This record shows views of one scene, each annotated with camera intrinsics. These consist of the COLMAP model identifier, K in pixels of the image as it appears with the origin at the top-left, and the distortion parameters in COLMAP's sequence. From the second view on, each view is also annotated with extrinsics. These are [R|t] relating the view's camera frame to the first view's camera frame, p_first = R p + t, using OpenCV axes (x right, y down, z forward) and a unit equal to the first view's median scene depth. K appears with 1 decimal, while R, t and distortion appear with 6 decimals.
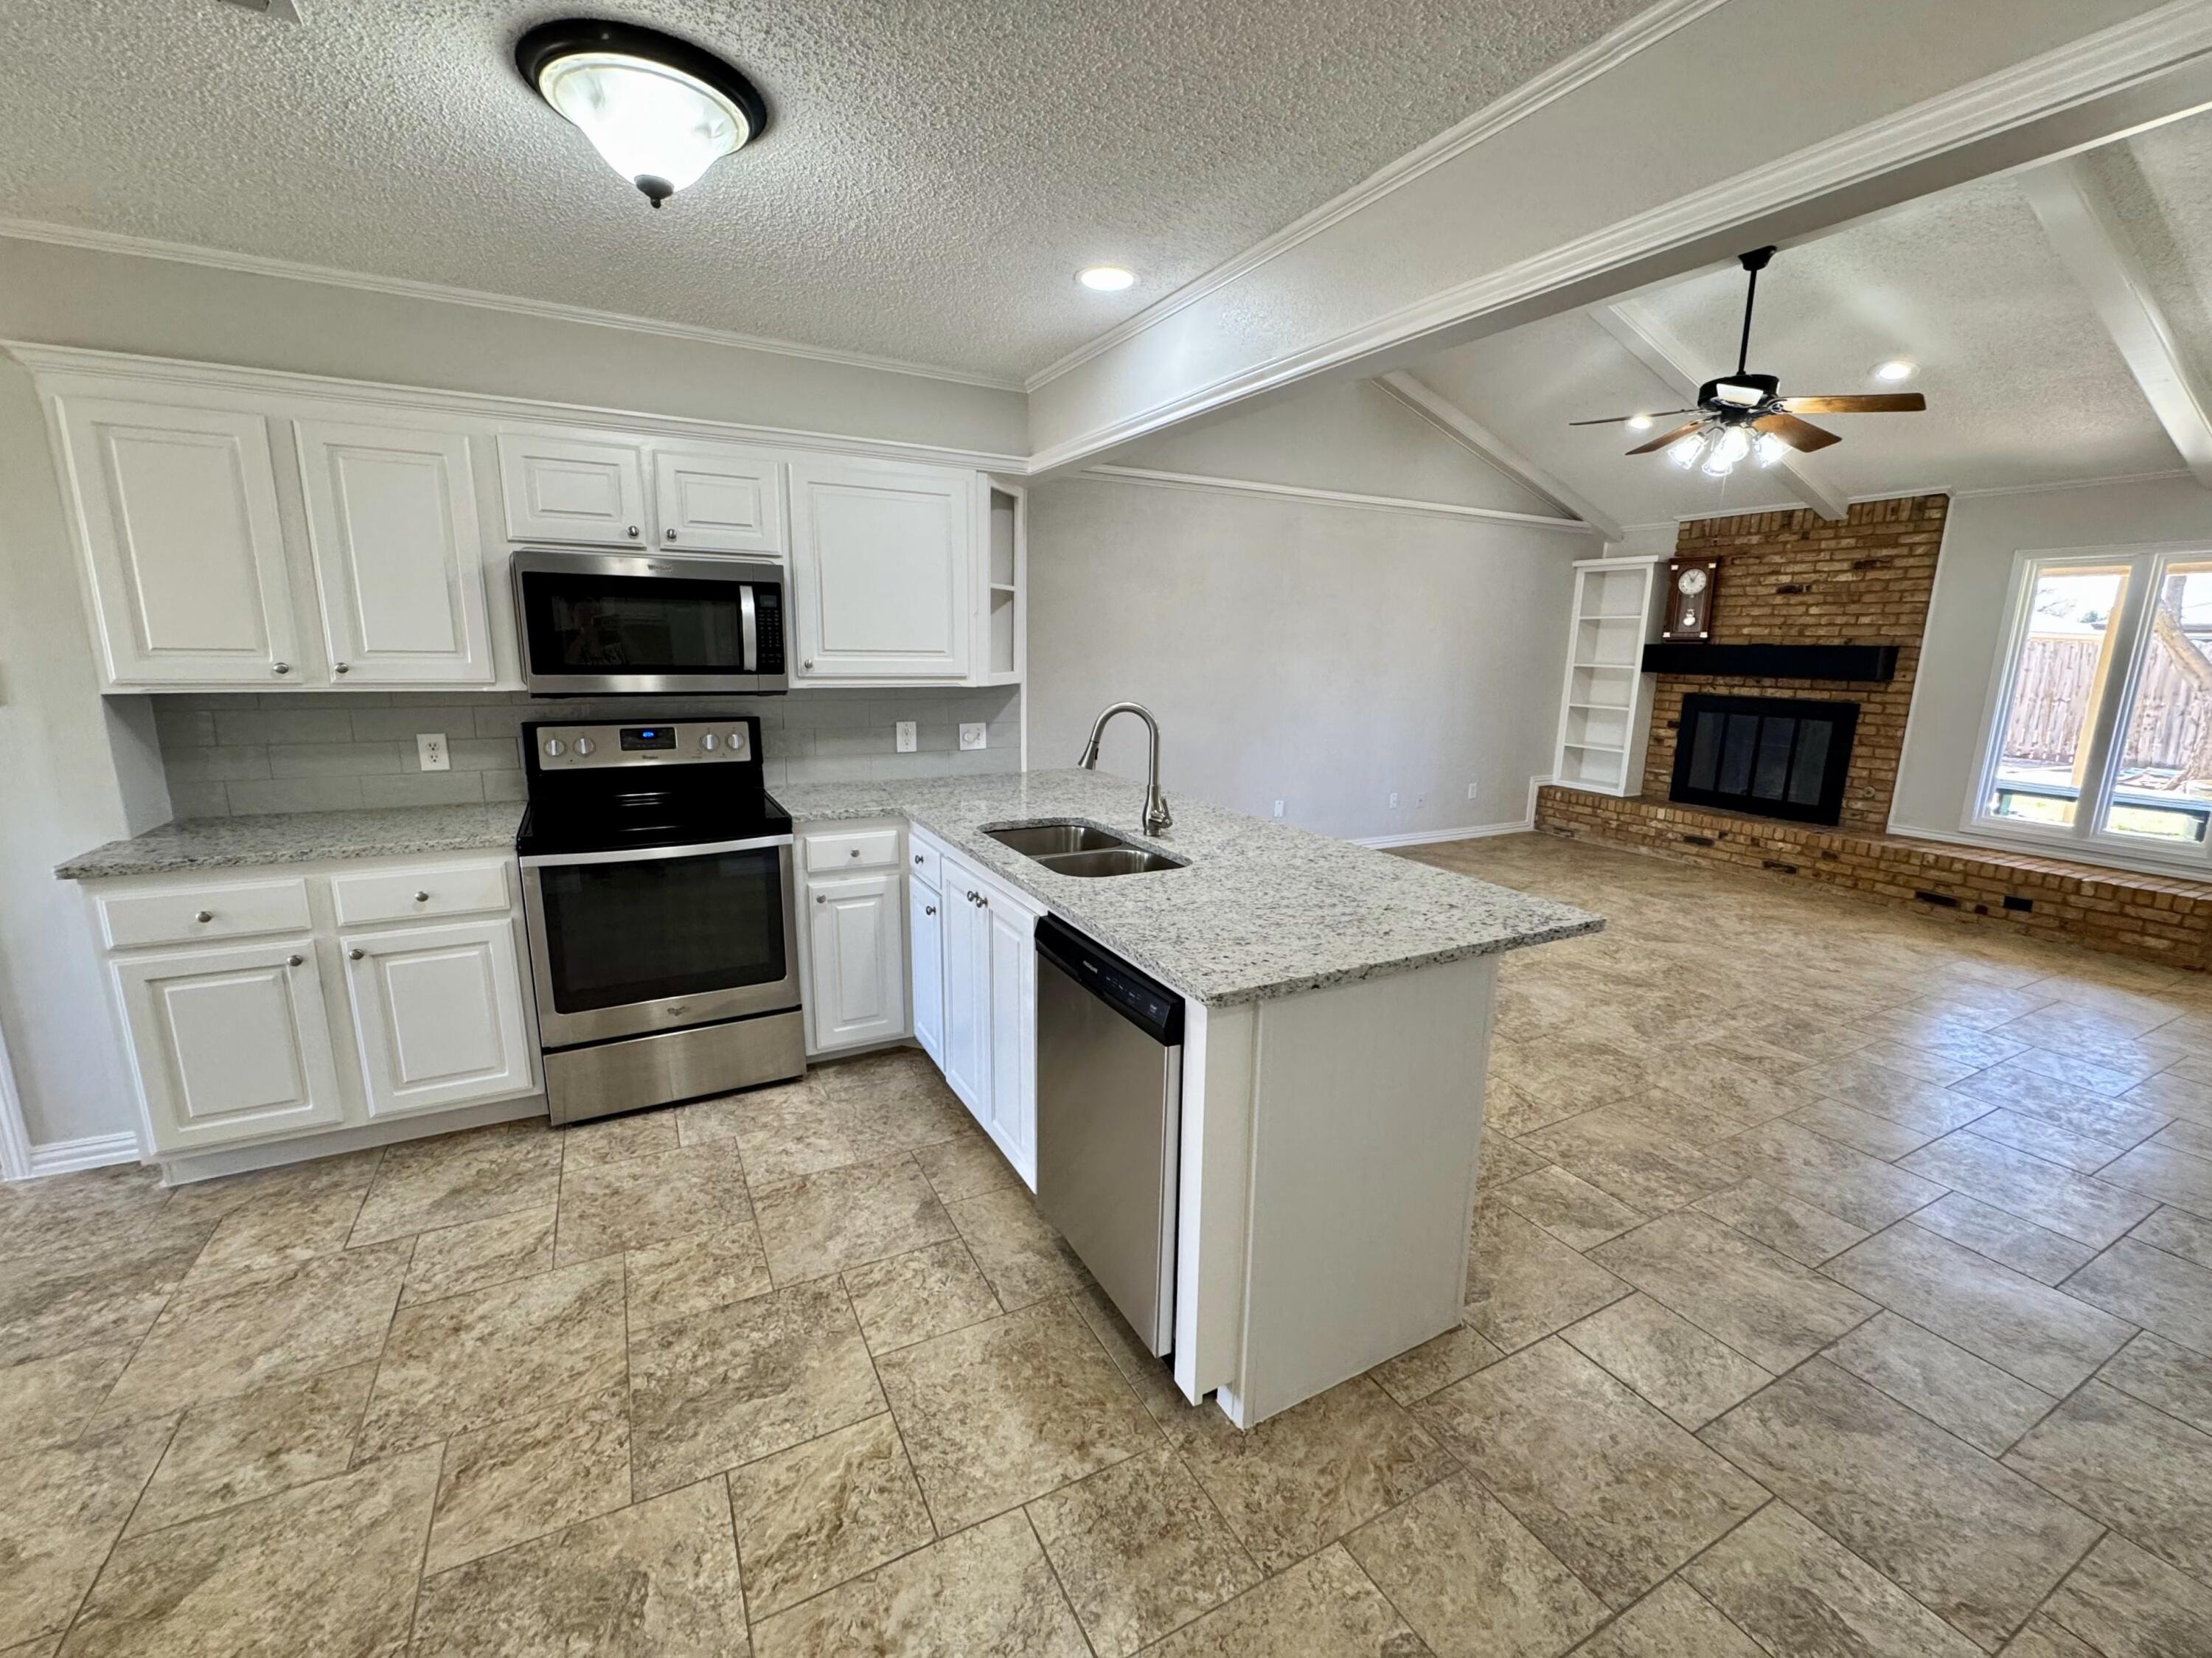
lens RADIAL K [[920.2, 0, 1106.5], [0, 920.2, 829.1], [0, 0, 1]] dist [-0.001677, -0.000993]
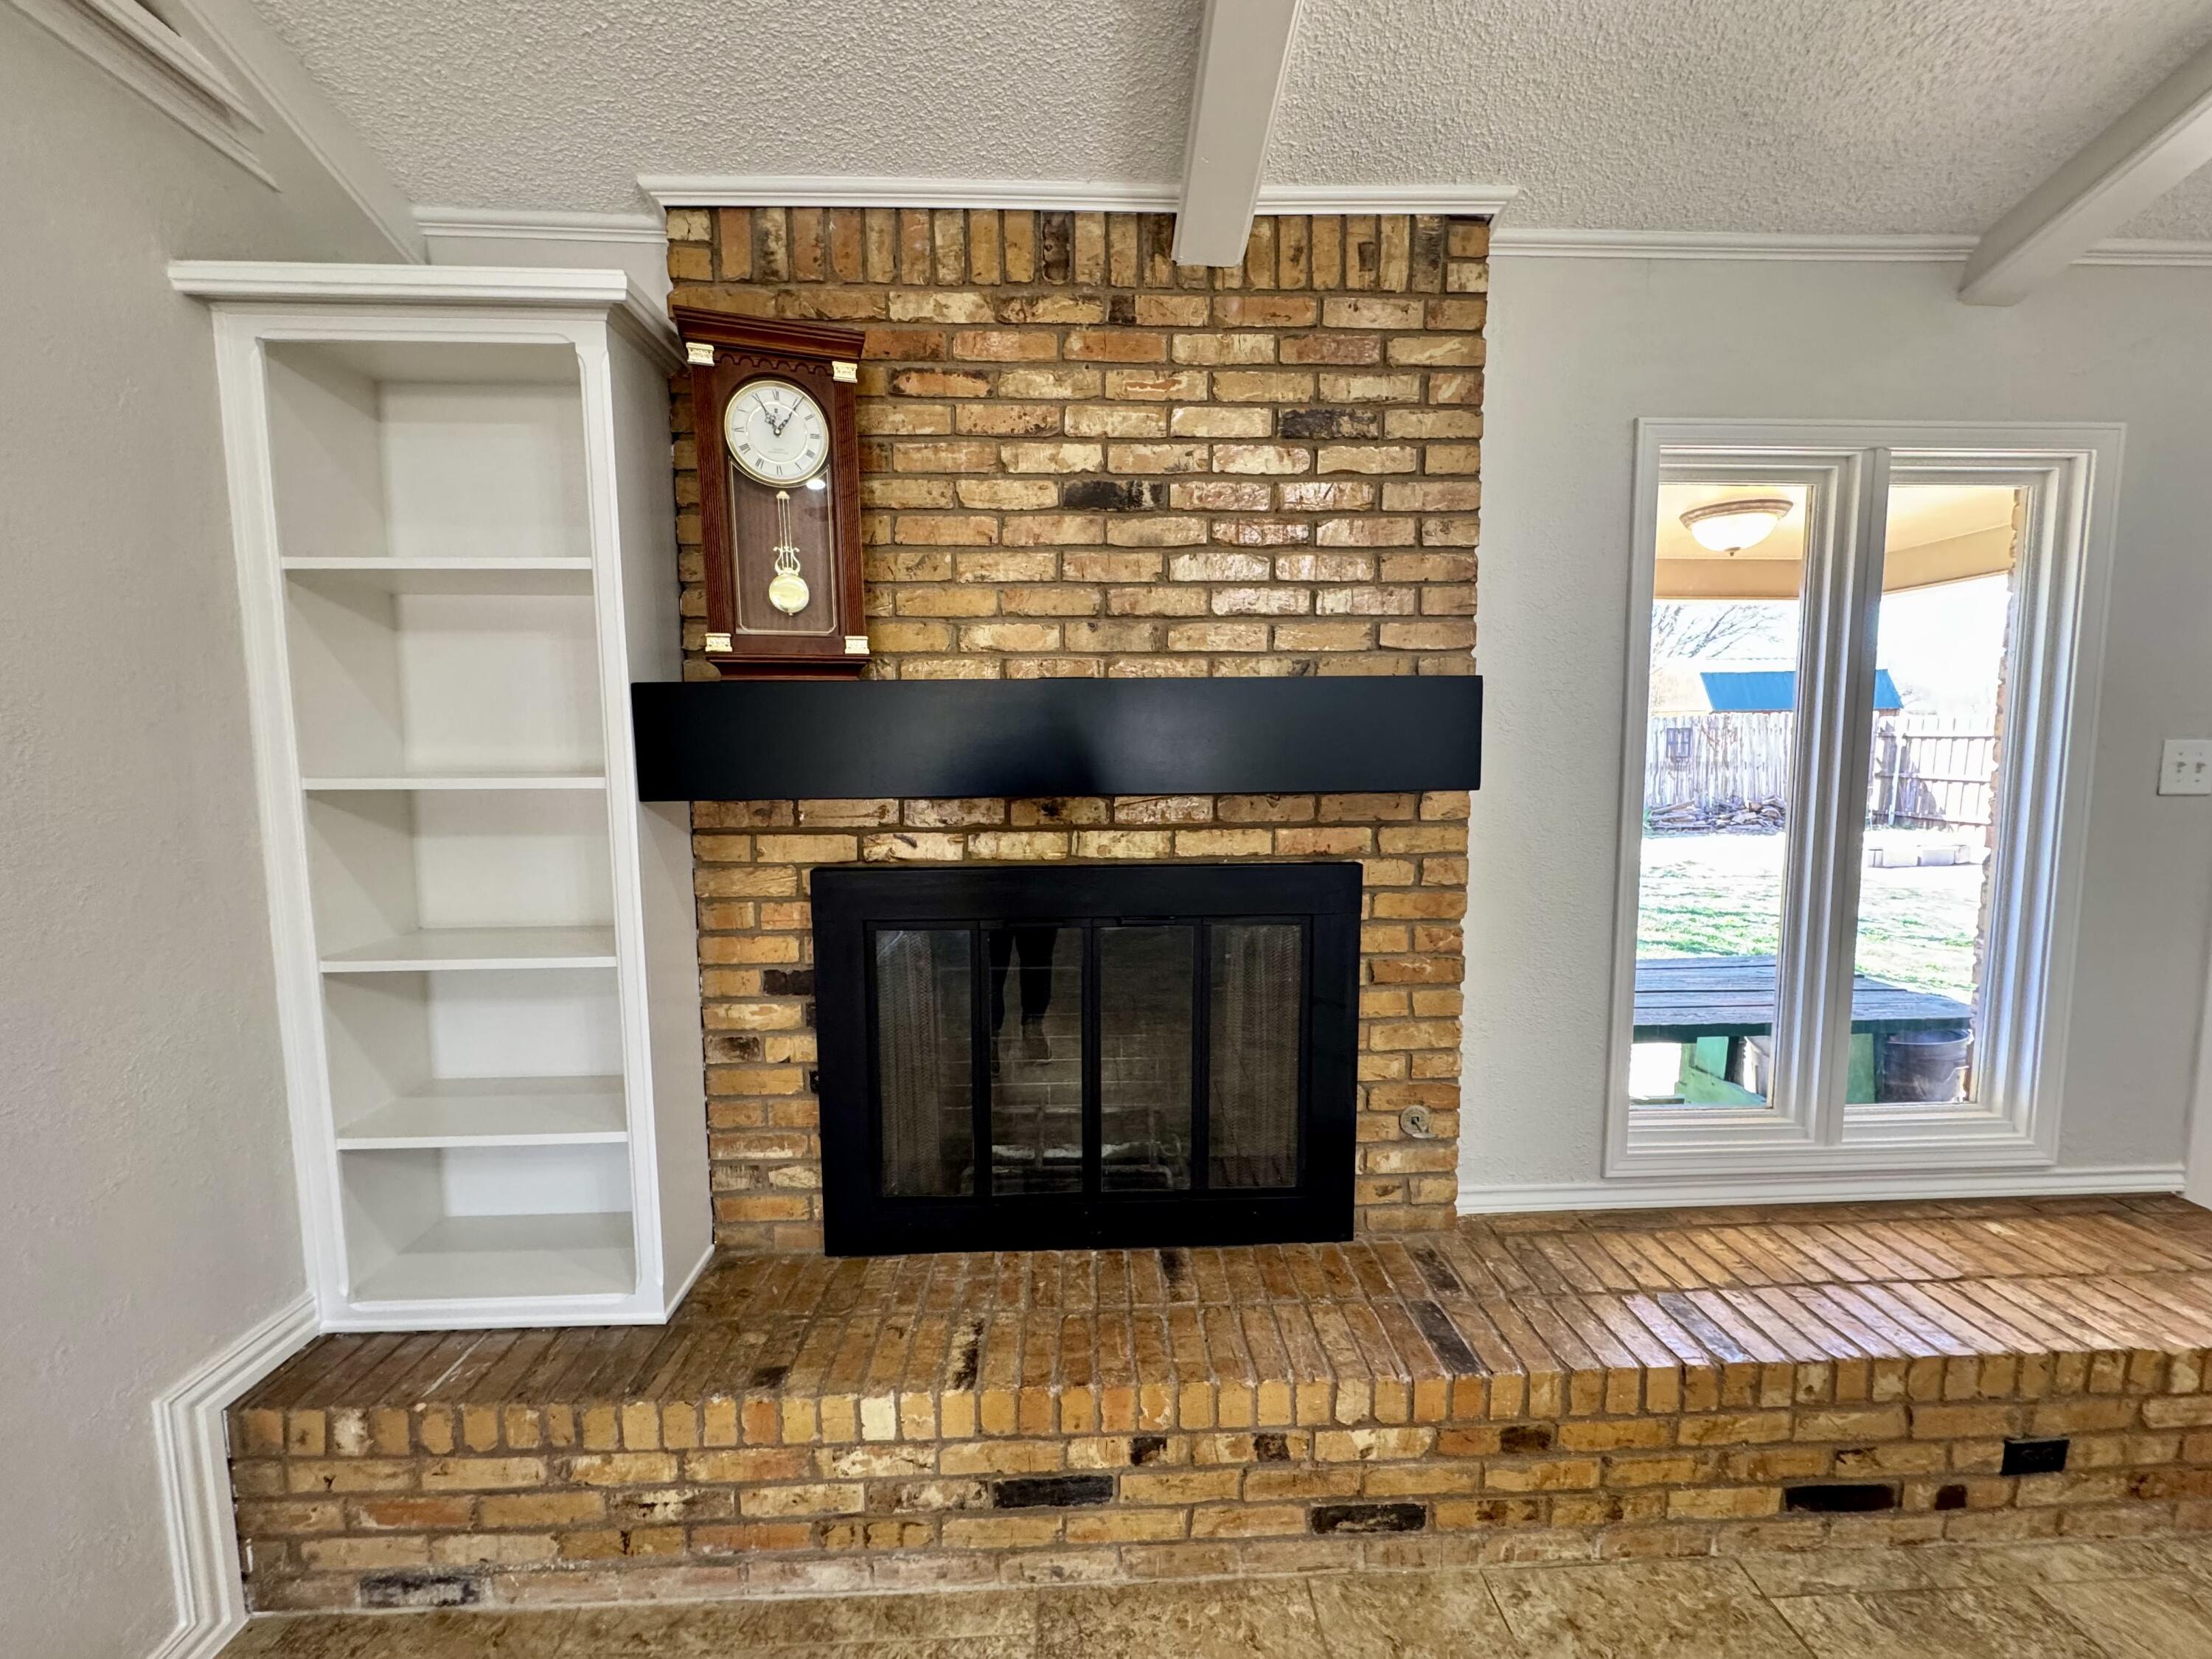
lens RADIAL K [[881.9, 0, 1106.3], [0, 881.9, 840.1], [0, 0, 1]] dist [-0.001830, -0.000328]
pose [[0.428960, -0.111261, 0.896445, 0.503862], [0.194330, 0.980516, 0.028706, -0.168670], [-0.882173, 0.161892, 0.442224, 0.933174]]
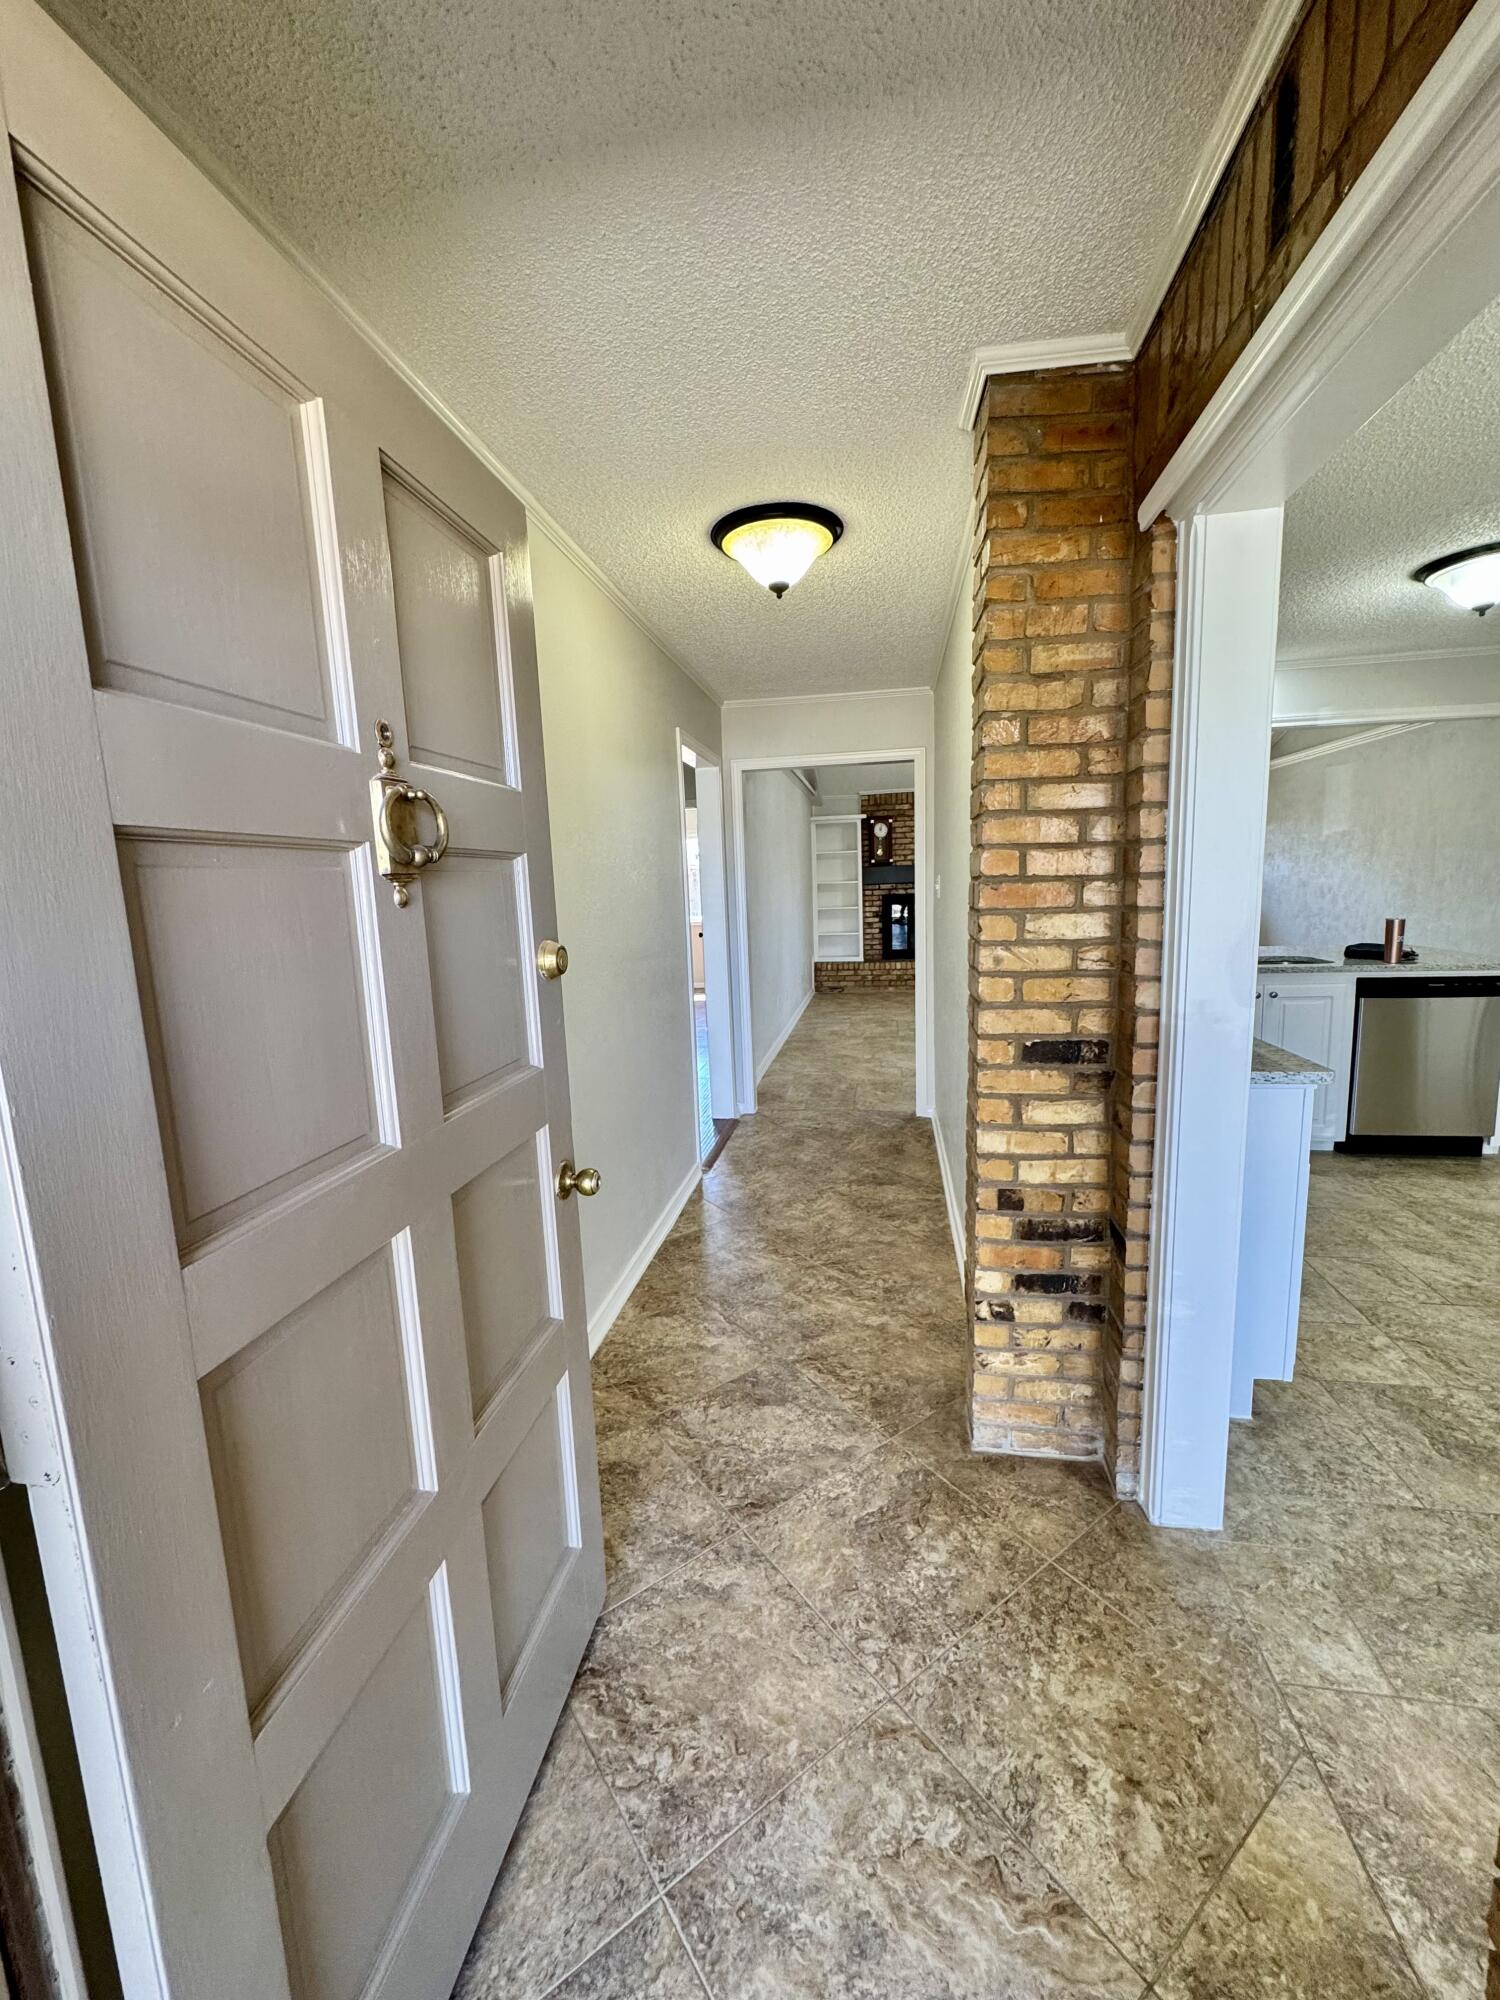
lens RADIAL K [[797.4, 0, 749.9], [0, 797.4, 999.9], [0, 0, 1]] dist [-0.001830, -0.000328]
pose [[0.607672, -0.156957, 0.778524, -0.792606], [0.207079, 0.977681, 0.035474, -0.071237], [-0.766716, 0.139659, 0.626611, 0.339589]]
